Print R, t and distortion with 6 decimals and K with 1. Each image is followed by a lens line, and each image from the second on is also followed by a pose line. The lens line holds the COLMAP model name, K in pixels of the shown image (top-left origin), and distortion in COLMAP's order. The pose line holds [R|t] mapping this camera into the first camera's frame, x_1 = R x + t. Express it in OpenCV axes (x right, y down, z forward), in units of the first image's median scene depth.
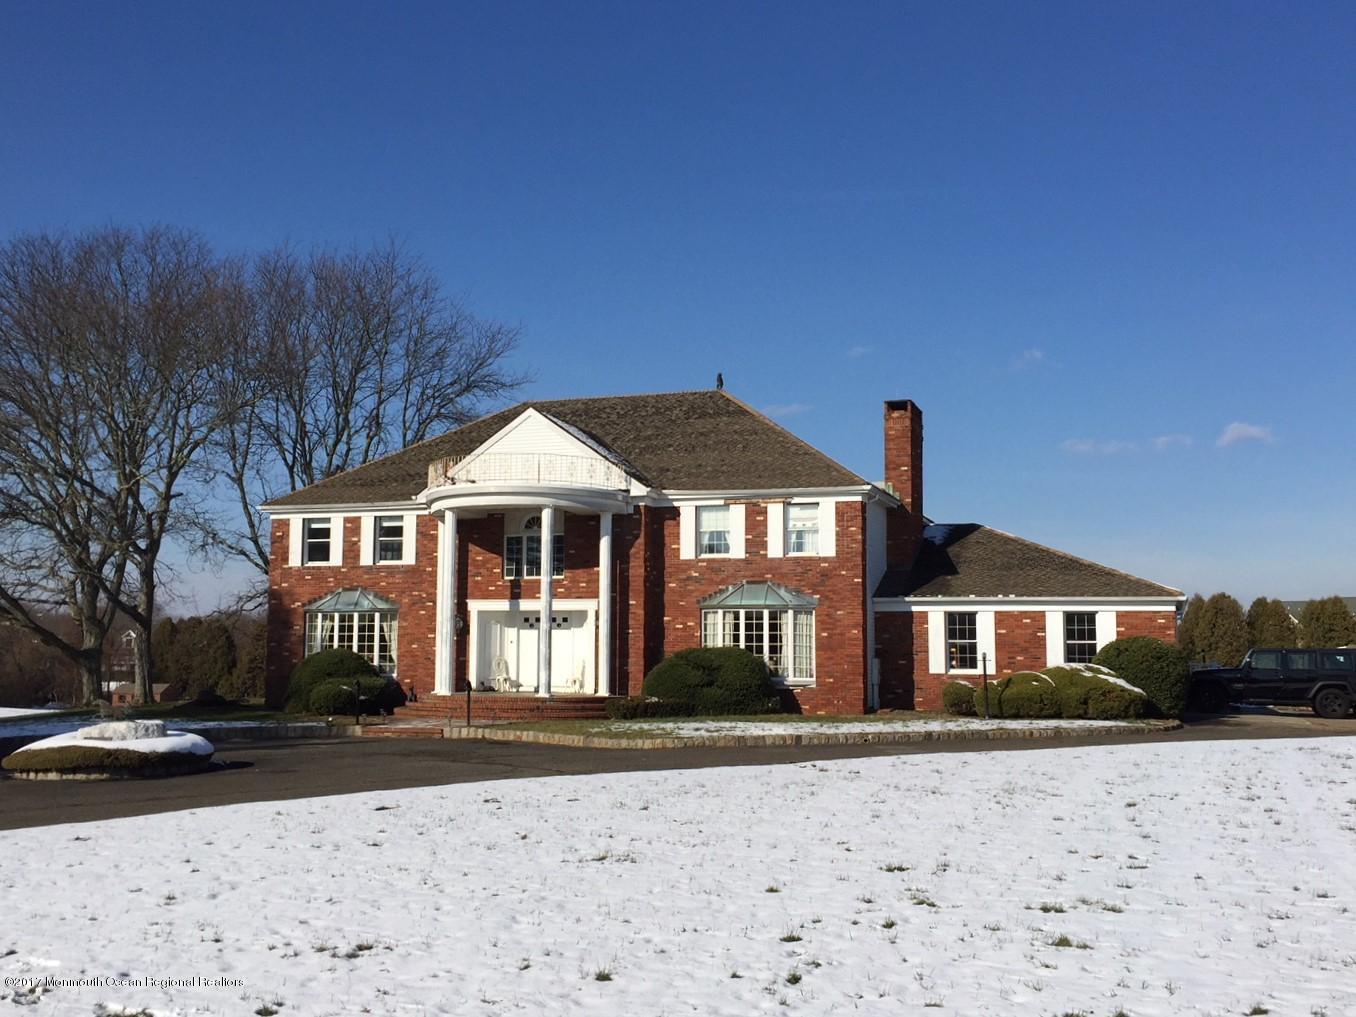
lens RADIAL K [[1341.1, 0, 678.0], [0, 1341.1, 508.5], [0, 0, 1]] dist [0.043311, 0.000538]
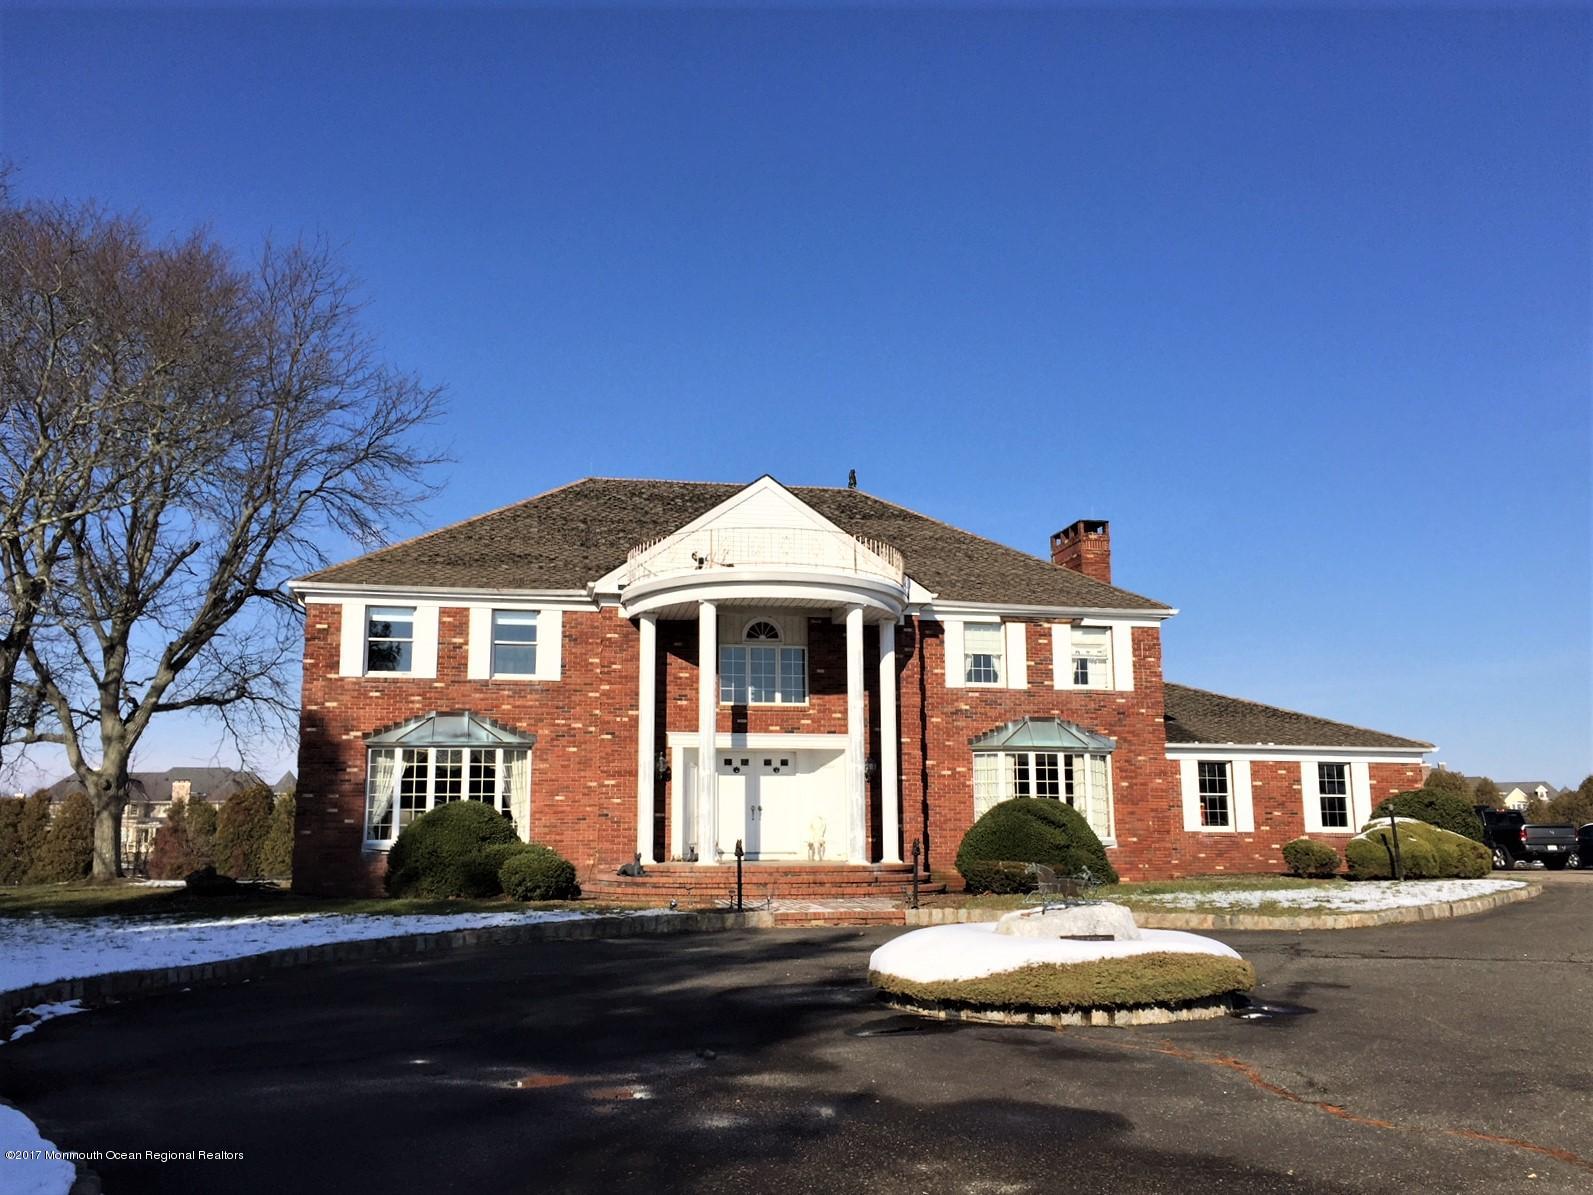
lens RADIAL K [[1349.7, 0, 796.5], [0, 1349.7, 597.5], [0, 0, 1]] dist [0.073458, -0.102559]
pose [[0.870389, 0.077061, 0.486297, -0.470104], [-0.046812, 0.996154, -0.074070, 0.048470], [-0.490134, 0.041705, 0.870649, 0.348020]]
